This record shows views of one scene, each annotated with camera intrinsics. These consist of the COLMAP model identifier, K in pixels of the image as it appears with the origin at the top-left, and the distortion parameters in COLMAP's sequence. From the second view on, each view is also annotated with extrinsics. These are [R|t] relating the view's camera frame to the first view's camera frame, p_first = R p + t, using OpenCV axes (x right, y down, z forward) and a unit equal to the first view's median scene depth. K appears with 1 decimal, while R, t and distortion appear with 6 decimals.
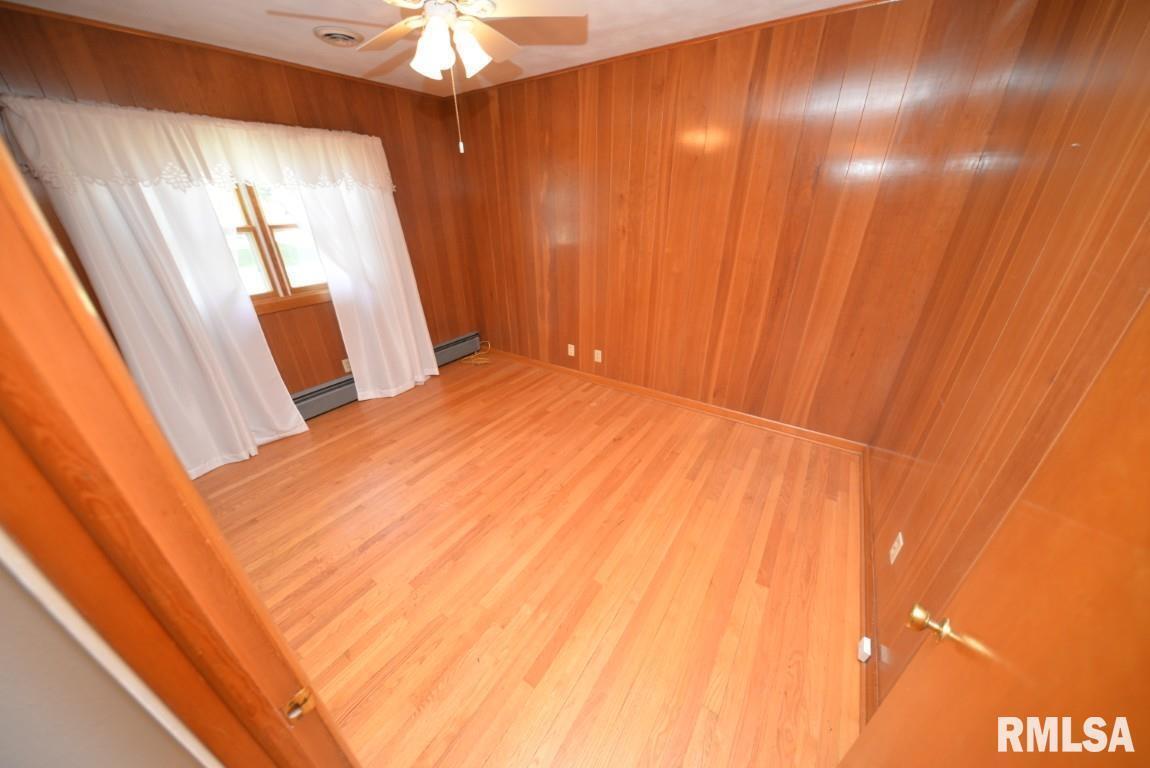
lens RADIAL K [[375.9, 0, 573.9], [0, 375.9, 388.2], [0, 0, 1]] dist [0.002738, -0.005579]
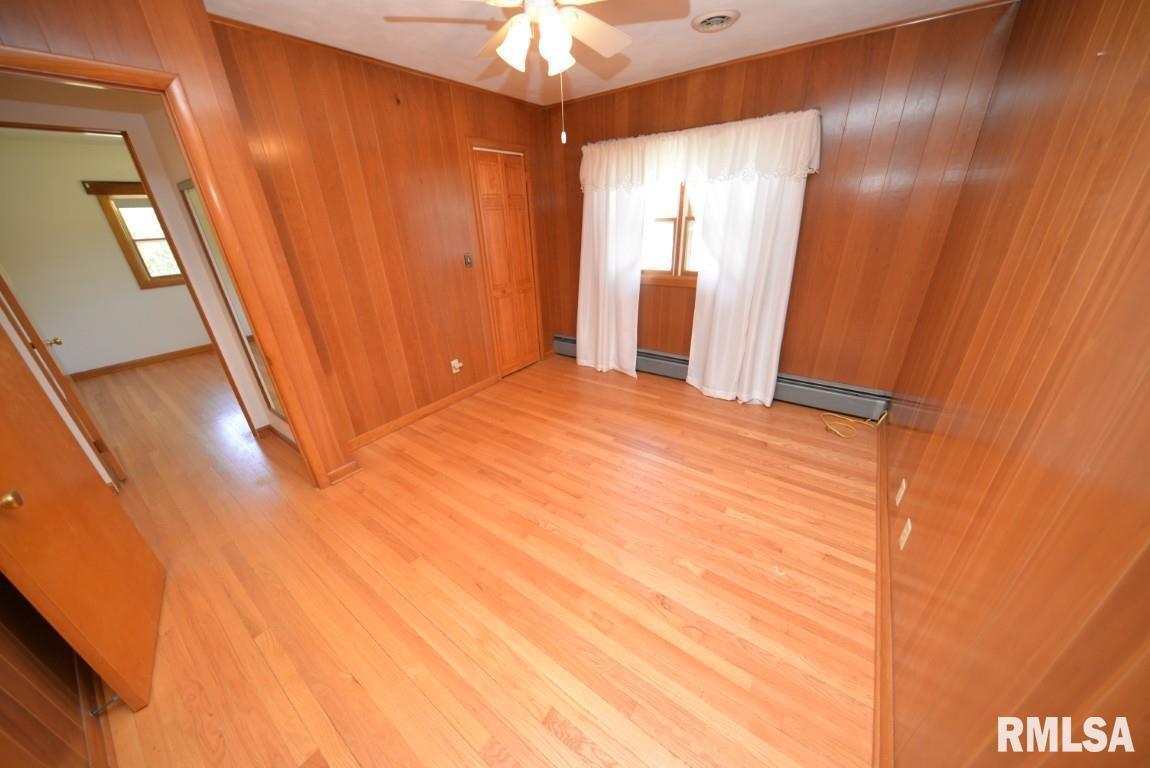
lens RADIAL K [[375.9, 0, 573.9], [0, 375.9, 388.2], [0, 0, 1]] dist [0.002738, -0.005579]
pose [[-0.035284, 0.426545, -0.903778, 0.468046], [-0.409016, 0.818969, 0.402487, -0.285184], [0.911845, 0.383861, 0.145567, 0.628269]]
